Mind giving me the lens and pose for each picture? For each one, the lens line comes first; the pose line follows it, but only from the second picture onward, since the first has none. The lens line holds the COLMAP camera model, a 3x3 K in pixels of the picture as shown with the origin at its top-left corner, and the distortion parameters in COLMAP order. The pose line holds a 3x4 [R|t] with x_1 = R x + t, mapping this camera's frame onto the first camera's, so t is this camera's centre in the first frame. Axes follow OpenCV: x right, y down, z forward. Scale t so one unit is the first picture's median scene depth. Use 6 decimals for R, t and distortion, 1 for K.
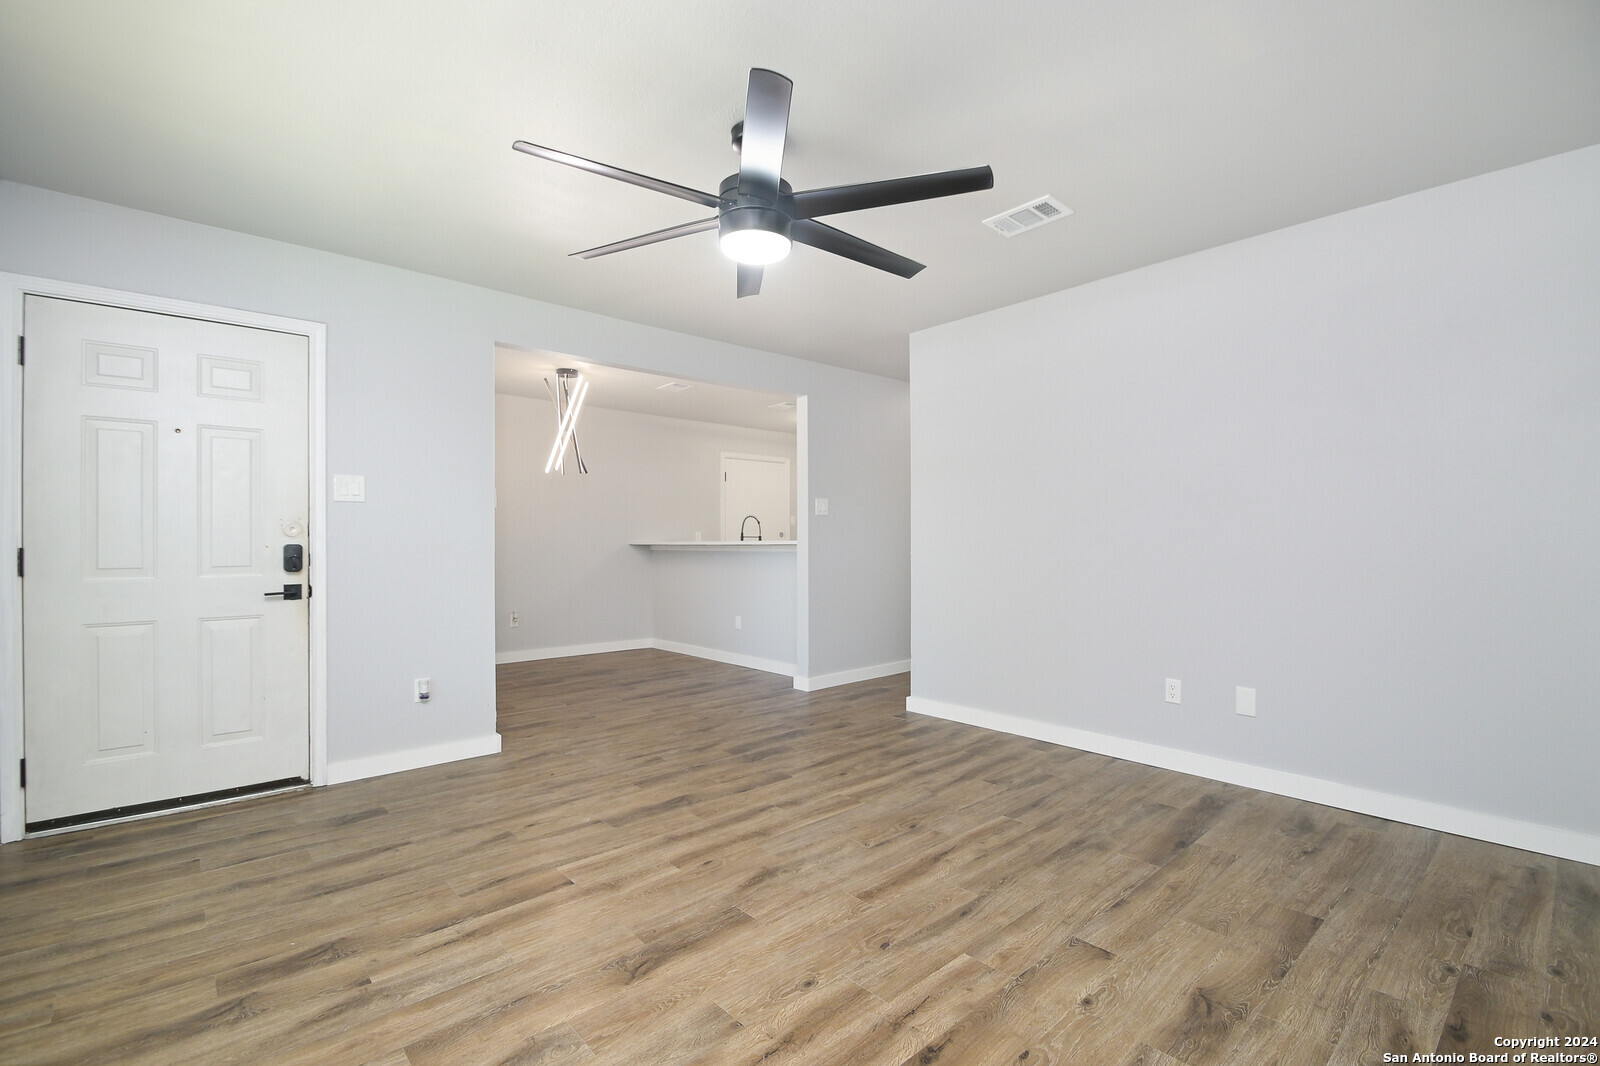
lens RADIAL K [[712.9, 0, 790.7], [0, 712.9, 531.6], [0, 0, 1]] dist [0.013571, -0.017158]
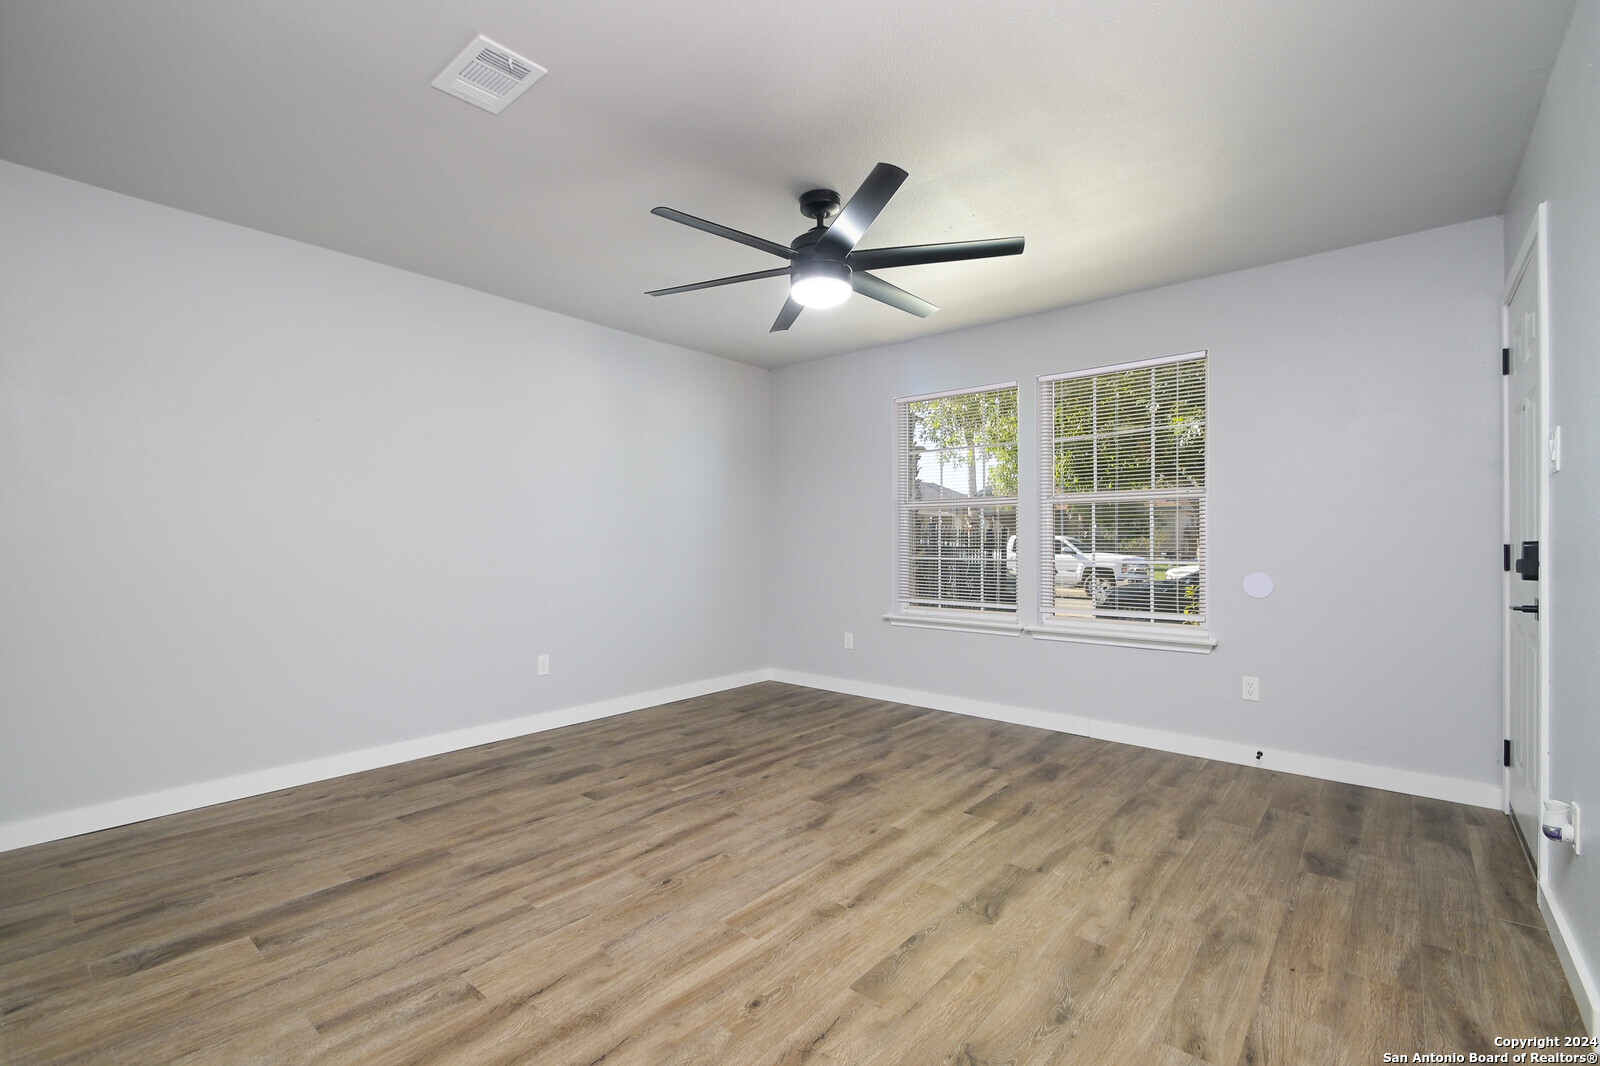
lens RADIAL K [[700.9, 0, 800.0], [0, 700.9, 533.0], [0, 0, 1]] dist [0.016861, -0.000479]
pose [[-0.987523, -0.000729, -0.157470, 0.155355], [0.003570, 0.999629, -0.027016, 0.030769], [0.157432, -0.027241, -0.987154, 1.948489]]
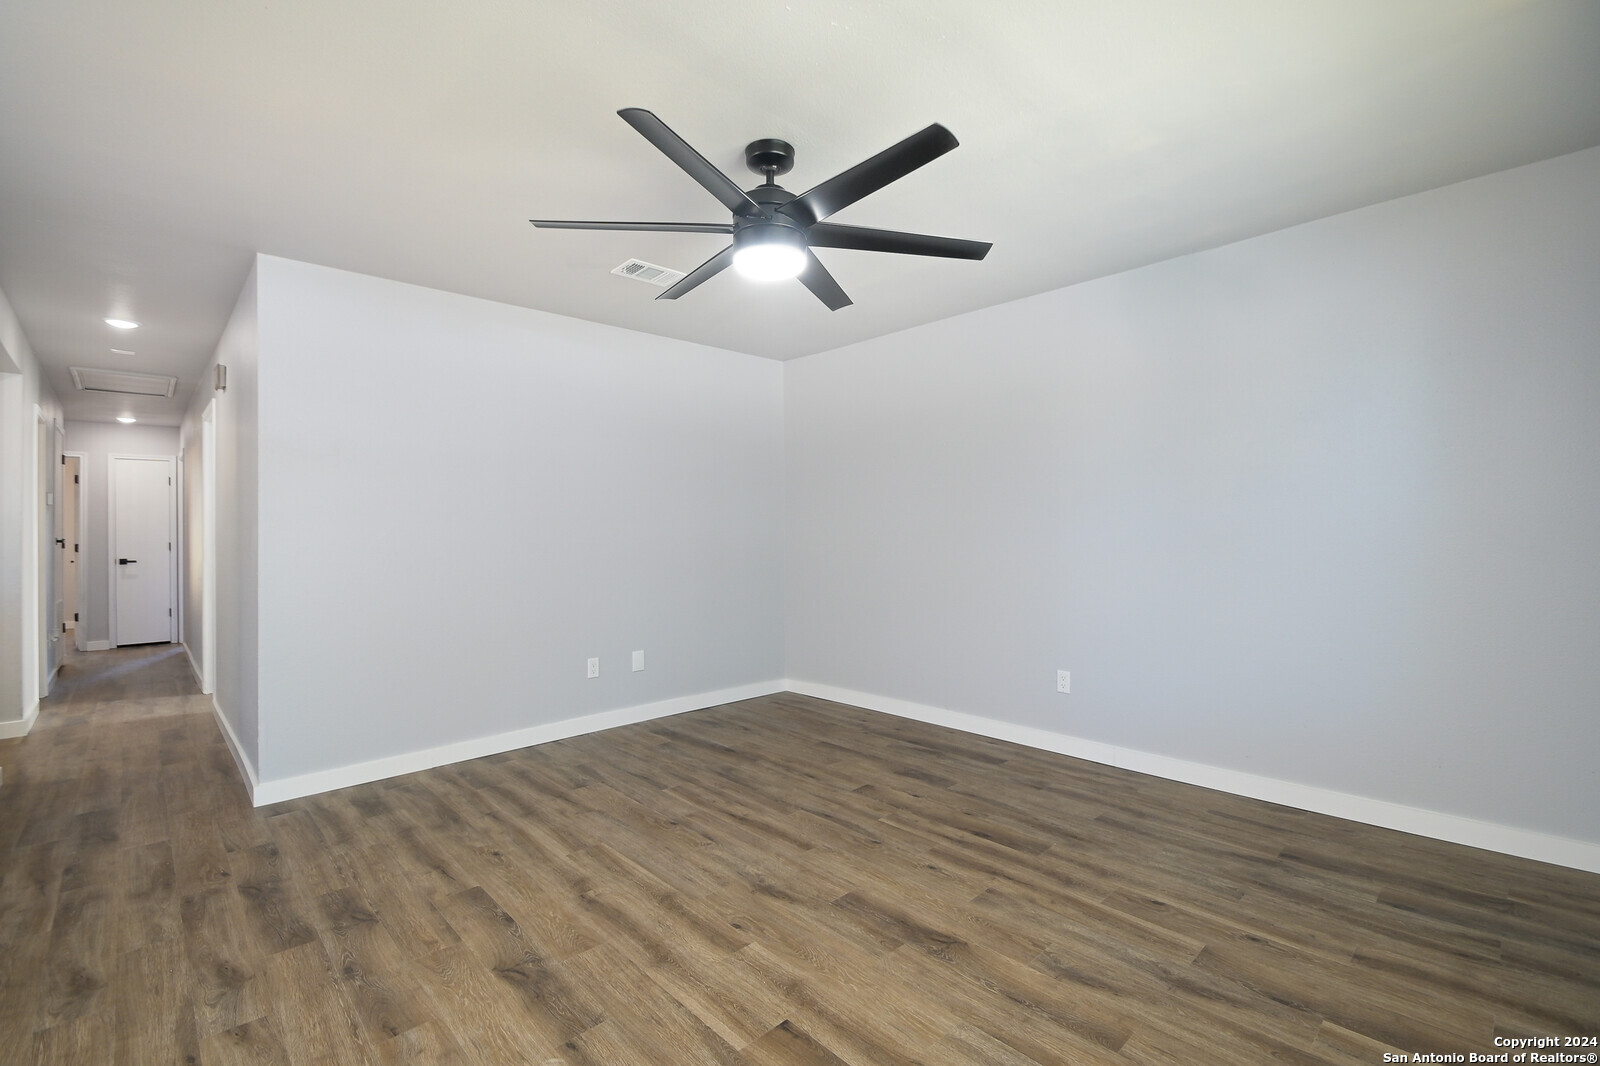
lens RADIAL K [[712.9, 0, 790.7], [0, 712.9, 531.6], [0, 0, 1]] dist [0.013571, -0.017158]
pose [[-0.035035, -0.000149, 0.999386, -0.945430], [-0.001920, 0.999998, 0.000082, -0.022515], [-0.999384, -0.001916, -0.035035, 0.912283]]
